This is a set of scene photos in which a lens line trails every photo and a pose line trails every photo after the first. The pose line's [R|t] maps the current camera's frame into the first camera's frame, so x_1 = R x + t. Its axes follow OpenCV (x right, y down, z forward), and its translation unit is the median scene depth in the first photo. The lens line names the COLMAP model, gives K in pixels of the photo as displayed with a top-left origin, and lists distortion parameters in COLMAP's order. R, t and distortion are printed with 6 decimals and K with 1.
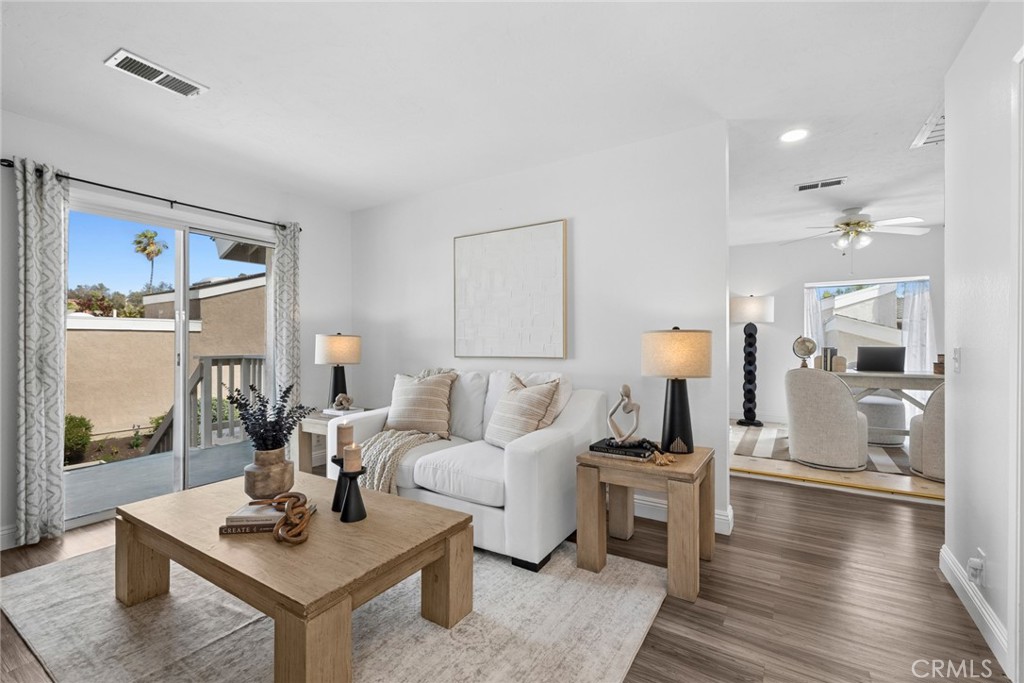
lens RADIAL K [[441.5, 0, 504.1], [0, 441.5, 344.5], [0, 0, 1]] dist [0.001162, -0.000693]
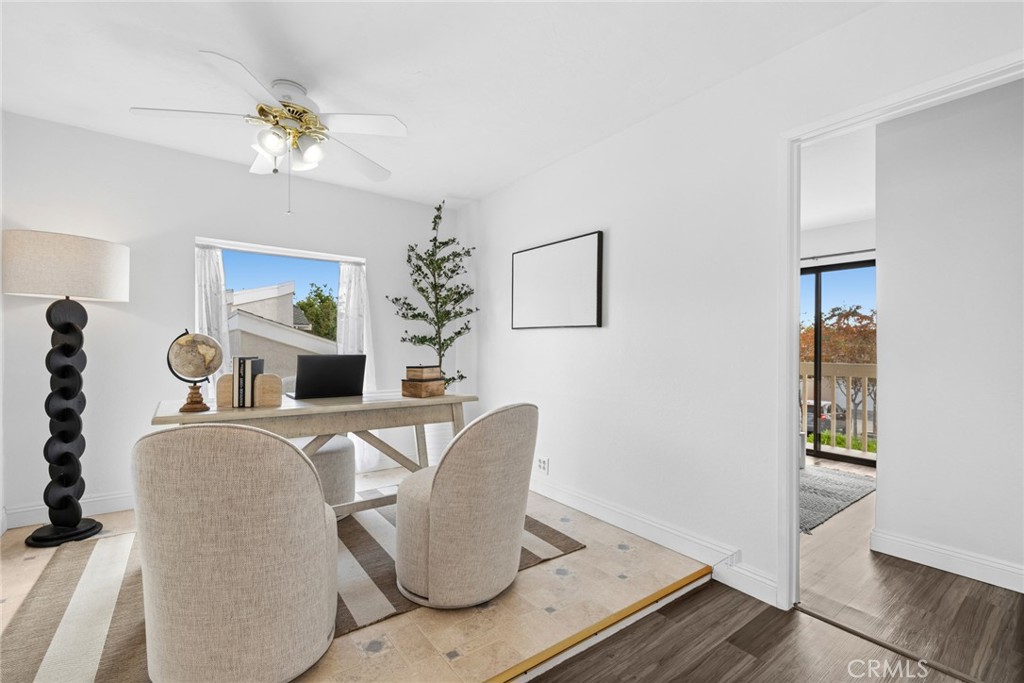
lens RADIAL K [[441.5, 0, 506.1], [0, 441.5, 350.6], [0, 0, 1]] dist [0.001162, -0.000693]
pose [[0.349243, 0.002095, 0.937030, 0.394223], [-0.003695, 0.999993, -0.000858, 0.000009], [-0.937025, -0.003163, 0.349248, 0.582343]]
